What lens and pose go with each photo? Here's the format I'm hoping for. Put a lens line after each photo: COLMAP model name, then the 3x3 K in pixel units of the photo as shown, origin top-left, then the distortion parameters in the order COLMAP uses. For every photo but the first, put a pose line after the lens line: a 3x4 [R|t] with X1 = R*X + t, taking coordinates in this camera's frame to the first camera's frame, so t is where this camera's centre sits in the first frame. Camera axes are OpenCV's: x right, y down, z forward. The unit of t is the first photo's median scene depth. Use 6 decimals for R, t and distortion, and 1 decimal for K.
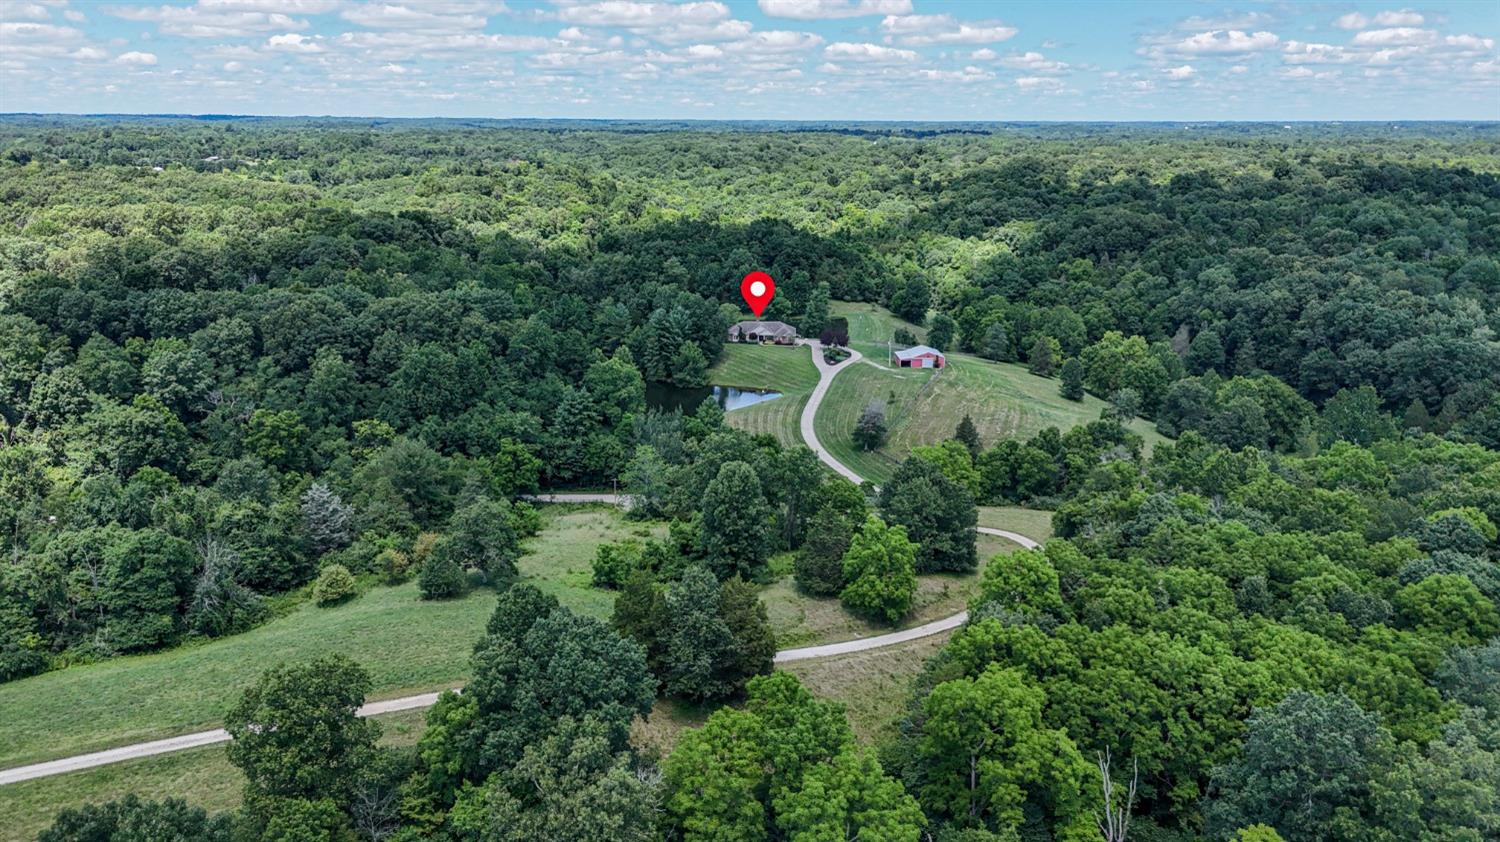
lens RADIAL K [[1107.1, 0, 750.0], [0, 1107.1, 421.0], [0, 0, 1]] dist [0.082423, -0.094099]
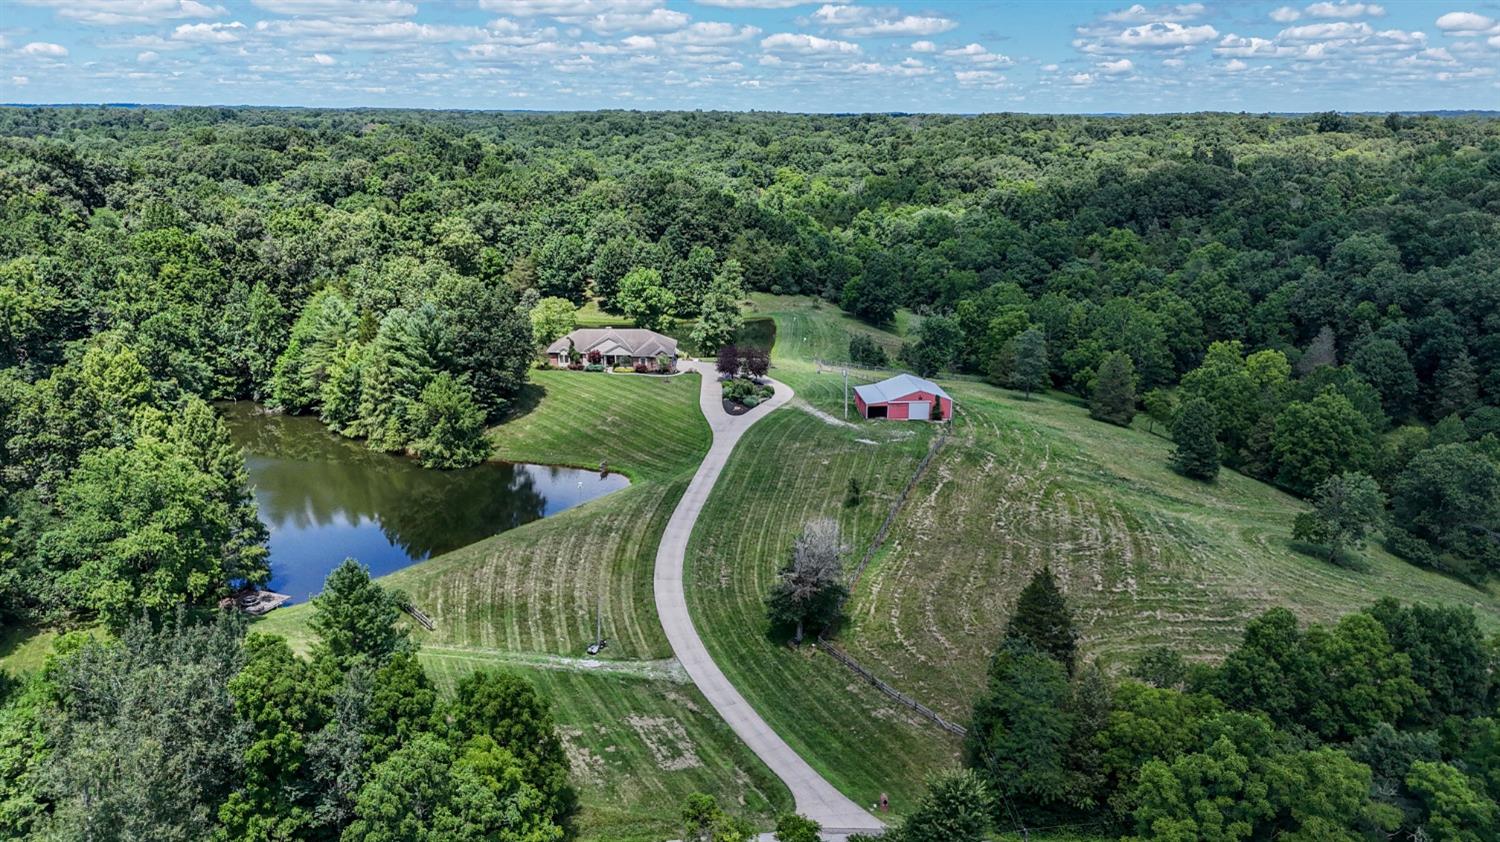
lens RADIAL K [[1105.4, 0, 761.5], [0, 1105.4, 423.3], [0, 0, 1]] dist [0.083426, -0.157403]
pose [[0.998201, -0.014795, 0.058096, 0.042455], [0.014406, 0.999871, 0.007099, -0.037897], [-0.058194, -0.006250, 0.998286, 0.365475]]
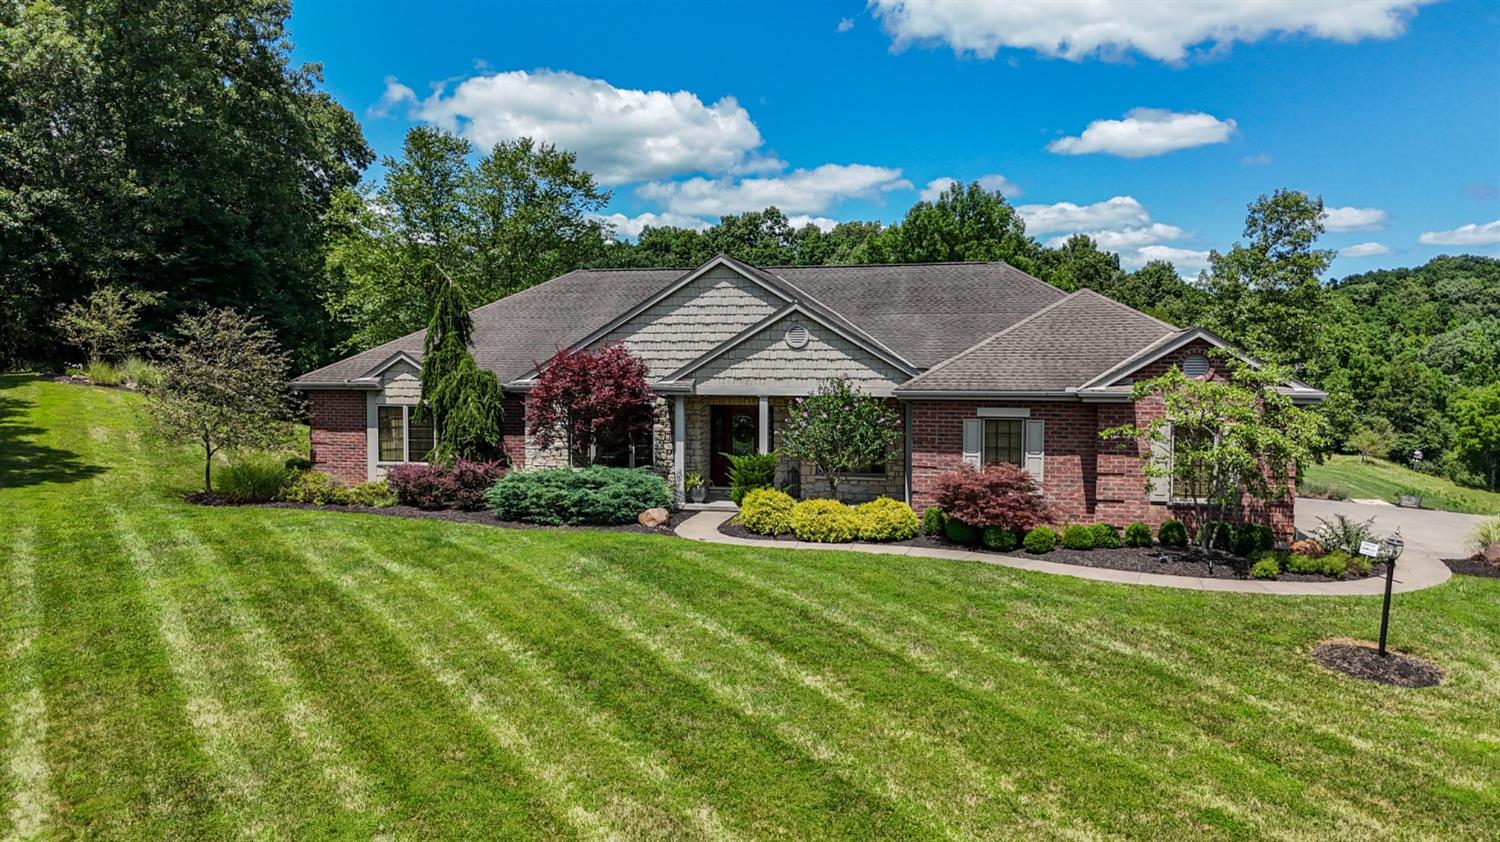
lens RADIAL K [[1119.7, 0, 750.0], [0, 1119.7, 421.0], [0, 0, 1]] dist [0.011668, 0.003698]
pose [[0.981899, 0.008888, -0.189196, 0.019597], [-0.048234, 0.977698, -0.204400, -0.050827], [0.183160, 0.209826, 0.960430, 0.758503]]
